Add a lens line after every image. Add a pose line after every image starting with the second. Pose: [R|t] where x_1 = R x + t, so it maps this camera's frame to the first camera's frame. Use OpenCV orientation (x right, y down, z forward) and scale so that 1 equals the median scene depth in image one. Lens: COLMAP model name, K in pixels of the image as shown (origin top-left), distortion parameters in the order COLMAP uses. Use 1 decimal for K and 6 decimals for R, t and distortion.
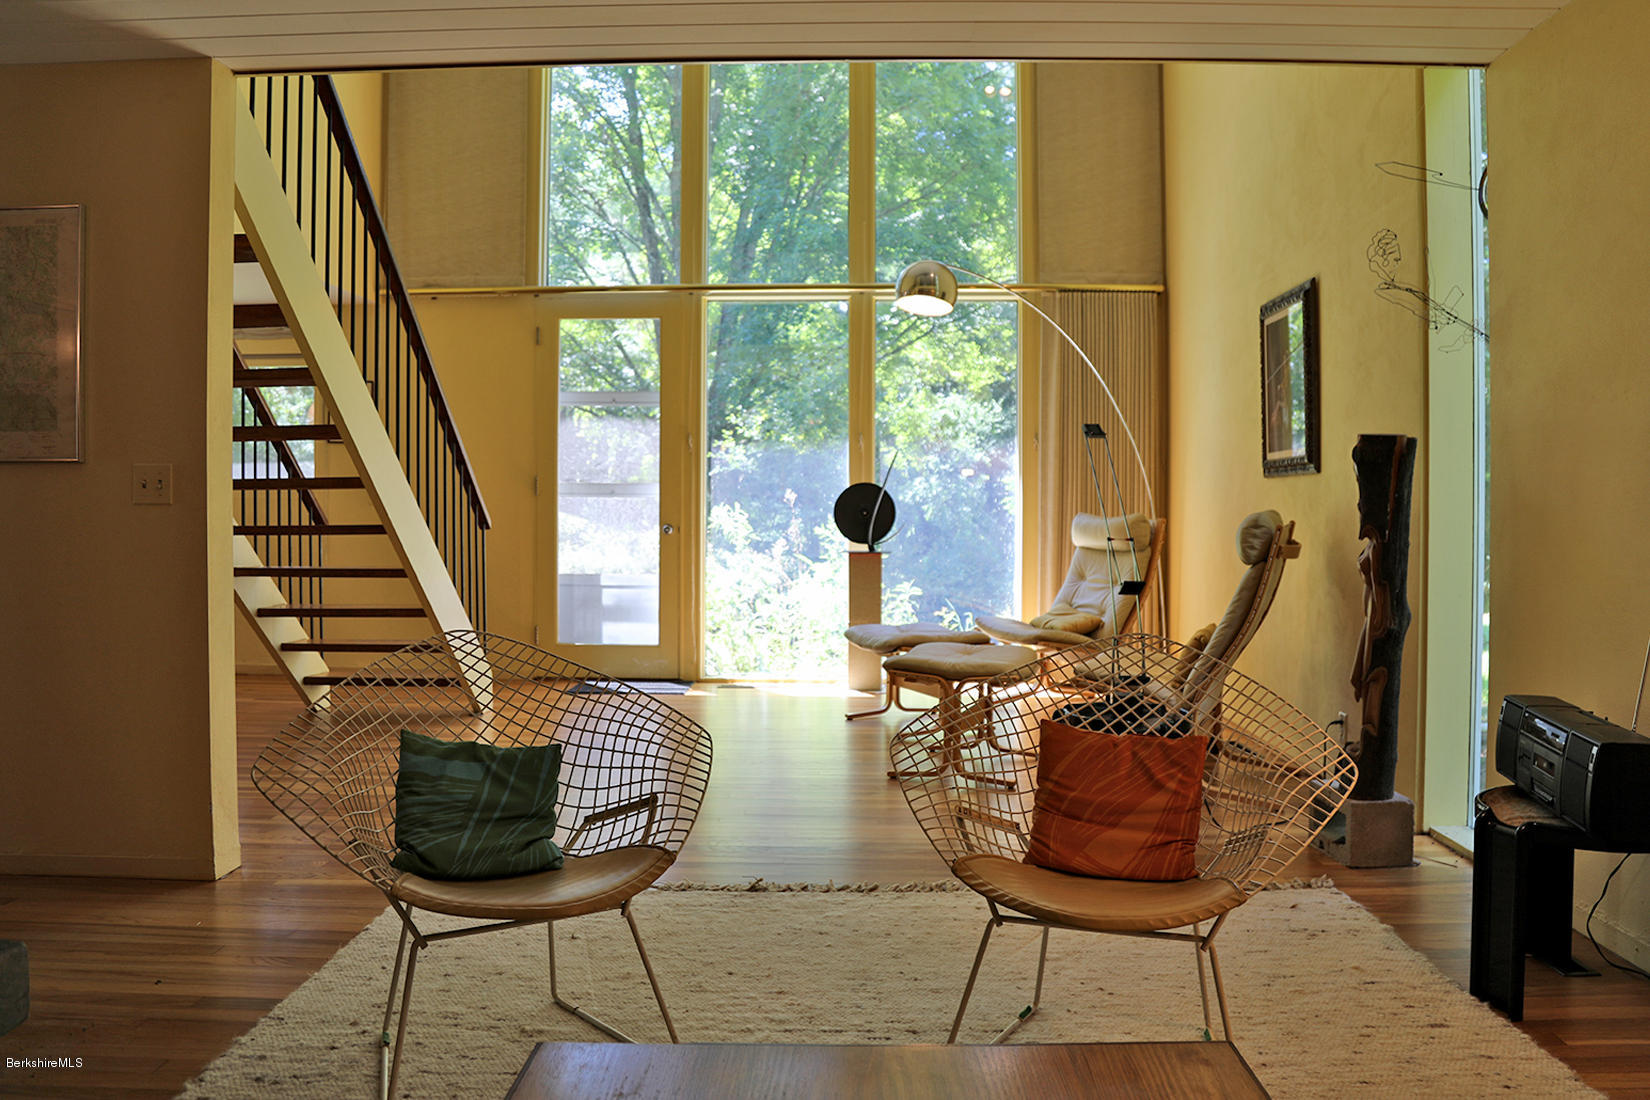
lens RADIAL K [[1158.4, 0, 790.9], [0, 1158.4, 558.1], [0, 0, 1]] dist [-0.117397, -0.007291]
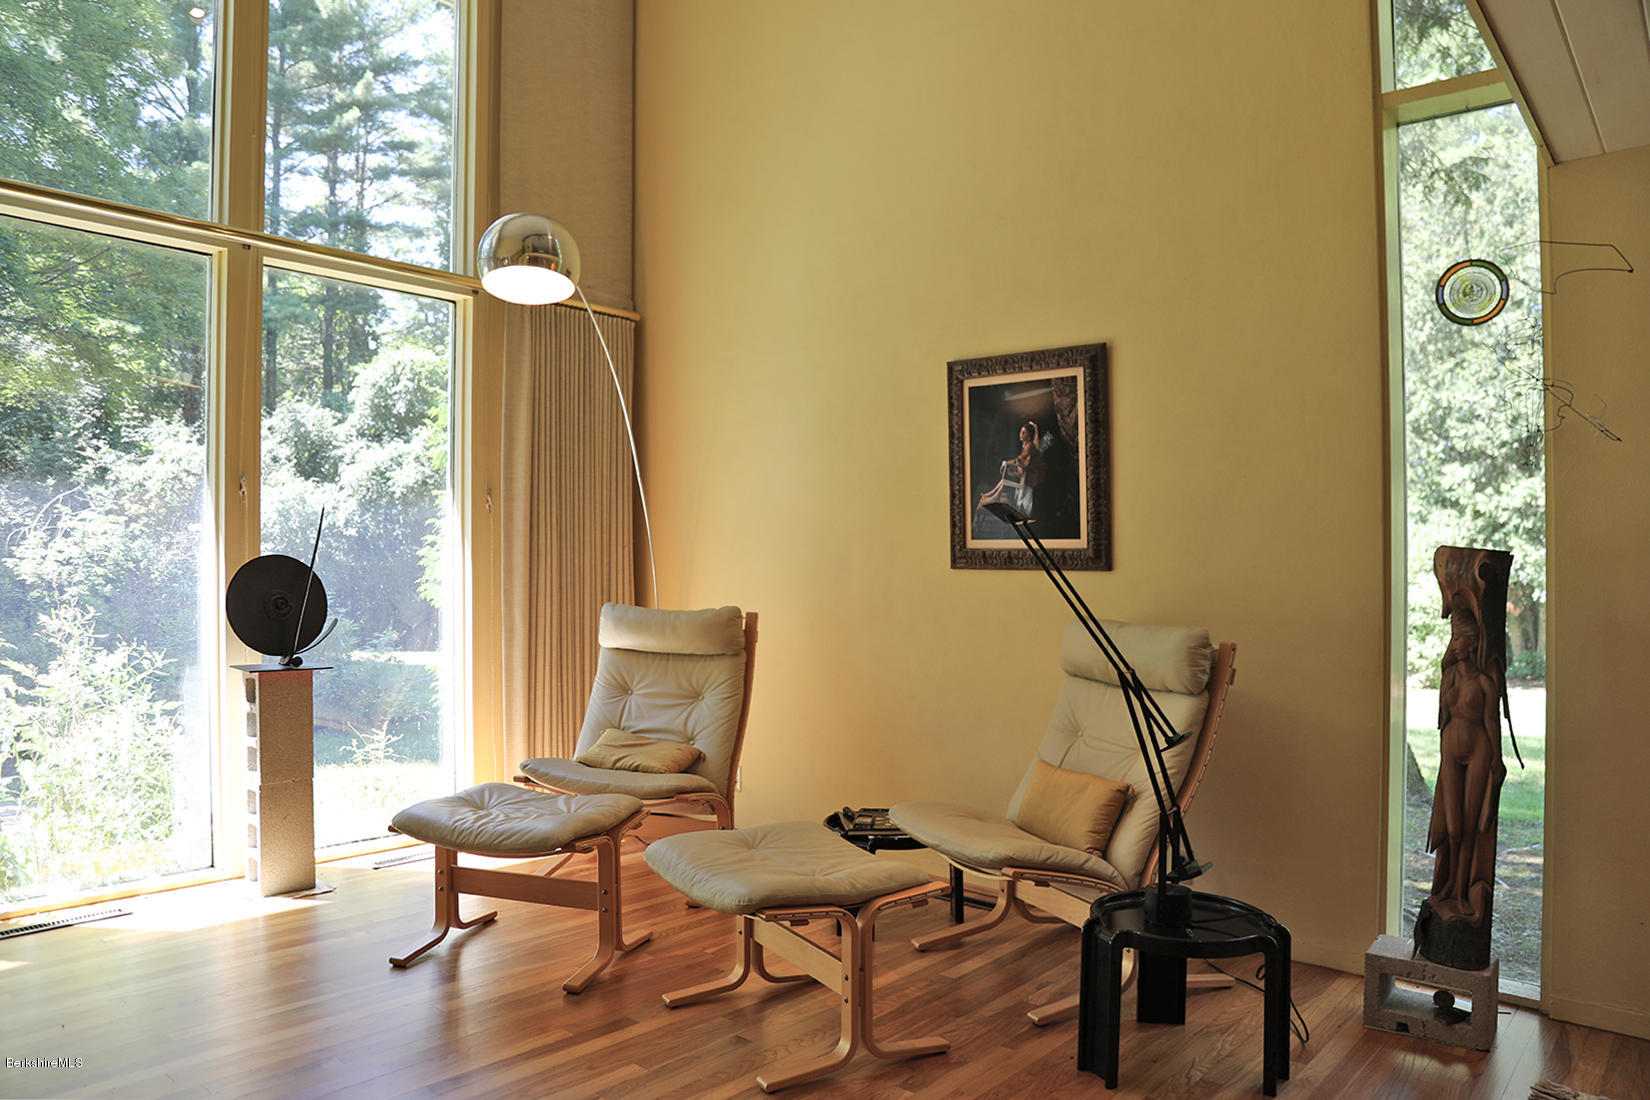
lens RADIAL K [[1154.8, 0, 812.3], [0, 1154.8, 563.7], [0, 0, 1]] dist [-0.097378, 0.025614]
pose [[0.617301, 0.011232, 0.786647, -0.220285], [0.019167, 0.999387, -0.029310, -0.037282], [-0.786494, 0.033171, 0.616707, 0.402016]]
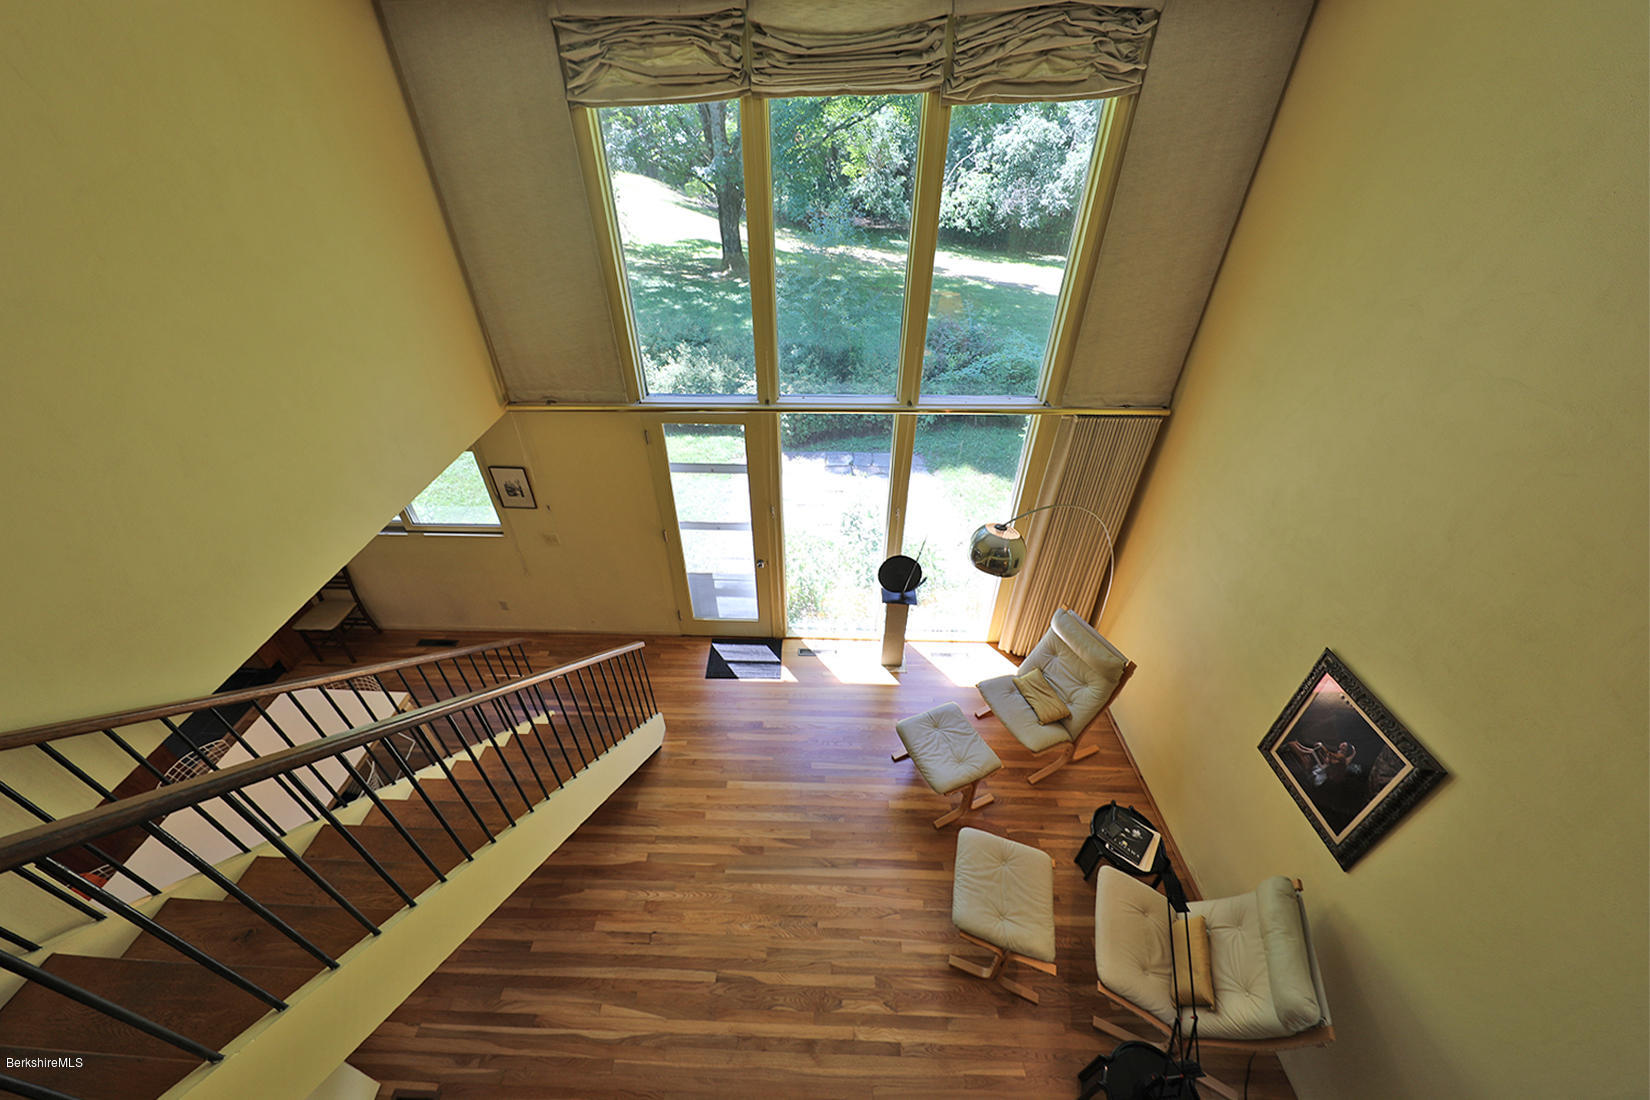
lens RADIAL K [[547.7, 0, 789.5], [0, 547.7, 528.4], [0, 0, 1]] dist [-0.002716, -0.001517]
pose [[0.999625, -0.026533, 0.006790, -0.073365], [0.018652, 0.841064, 0.540614, -0.441448], [-0.020055, -0.540285, 0.841243, 0.450950]]
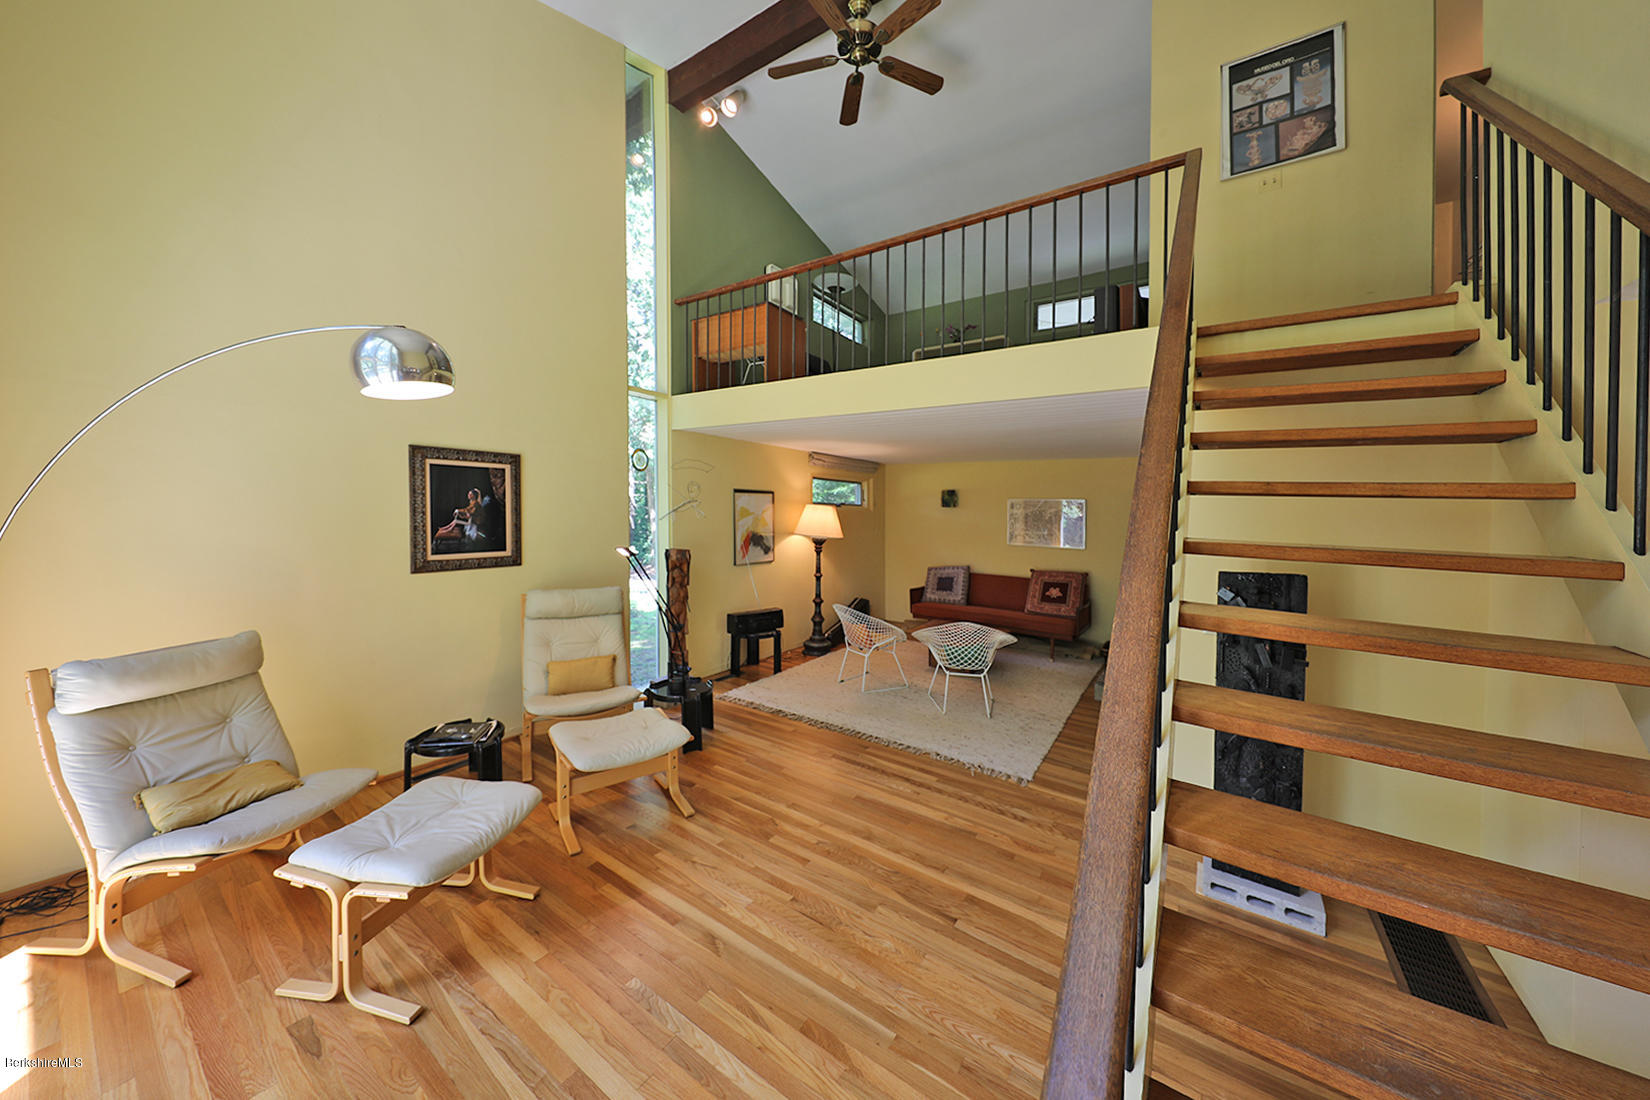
lens RADIAL K [[547.7, 0, 816.0], [0, 547.7, 516.6], [0, 0, 1]] dist [-0.002716, -0.001517]
pose [[-0.854232, -0.026720, 0.519205, -0.229891], [0.000617, 0.998626, 0.052409, -0.123016], [-0.519891, 0.045090, -0.853042, 0.930724]]
